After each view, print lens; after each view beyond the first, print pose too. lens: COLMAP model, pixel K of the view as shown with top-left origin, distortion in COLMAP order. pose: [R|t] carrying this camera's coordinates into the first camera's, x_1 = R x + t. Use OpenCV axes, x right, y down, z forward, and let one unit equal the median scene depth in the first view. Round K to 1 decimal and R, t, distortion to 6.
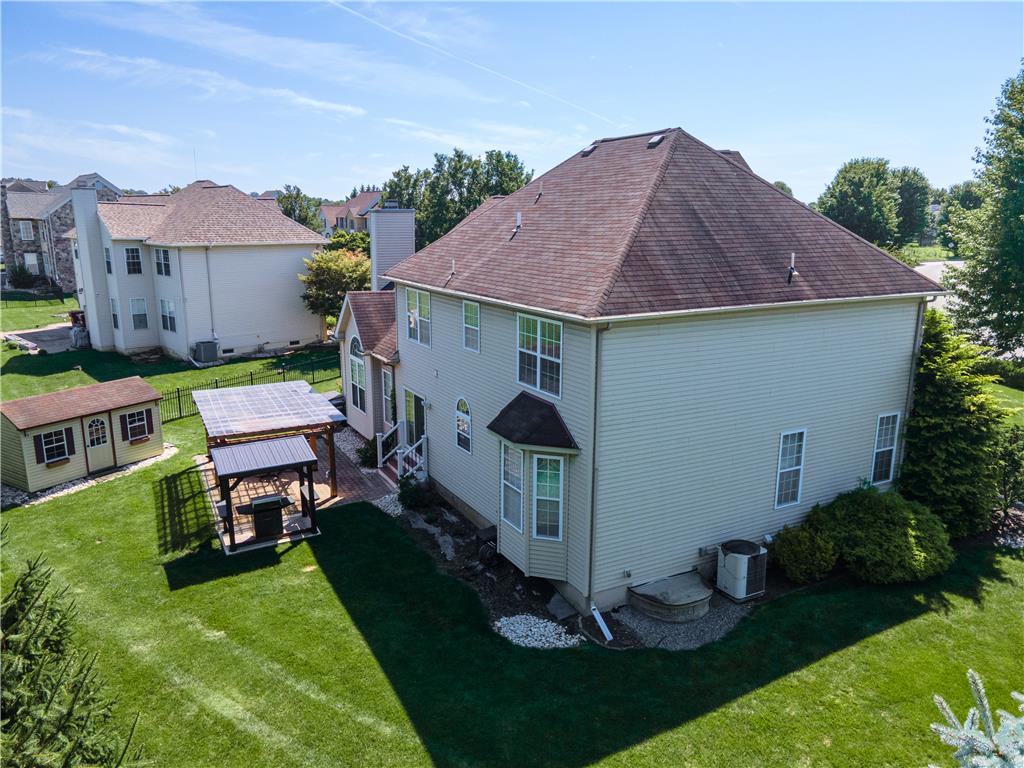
lens RADIAL K [[750.5, 0, 506.8], [0, 750.5, 383.4], [0, 0, 1]] dist [0.021074, 0.034042]
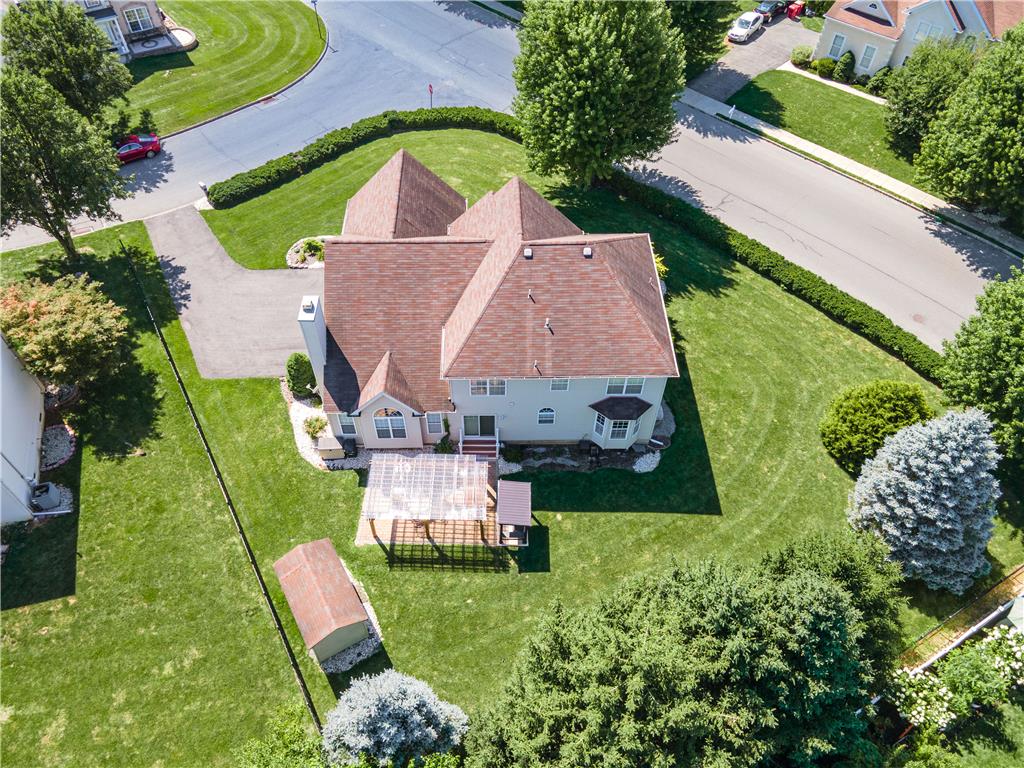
lens RADIAL K [[750.5, 0, 503.6], [0, 750.5, 382.6], [0, 0, 1]] dist [0.021074, 0.034042]
pose [[0.461652, -0.682592, 0.566521, -1.040664], [0.188959, 0.699663, 0.689032, -1.237125], [-0.866702, -0.211044, 0.451983, 0.200167]]
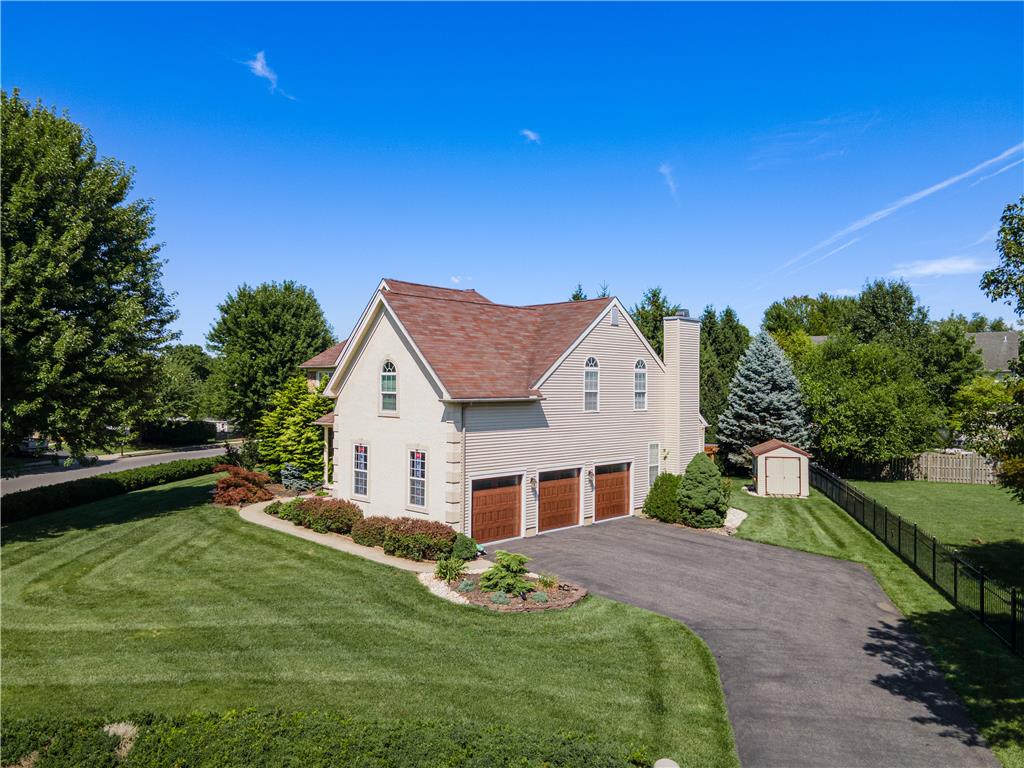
lens RADIAL K [[750.5, 0, 506.1], [0, 750.5, 379.8], [0, 0, 1]] dist [0.021074, 0.034042]
pose [[-0.955137, -0.003700, -0.296142, 0.544079], [-0.067198, 0.976551, 0.204532, -0.458072], [0.288441, 0.215256, -0.932988, 2.604854]]
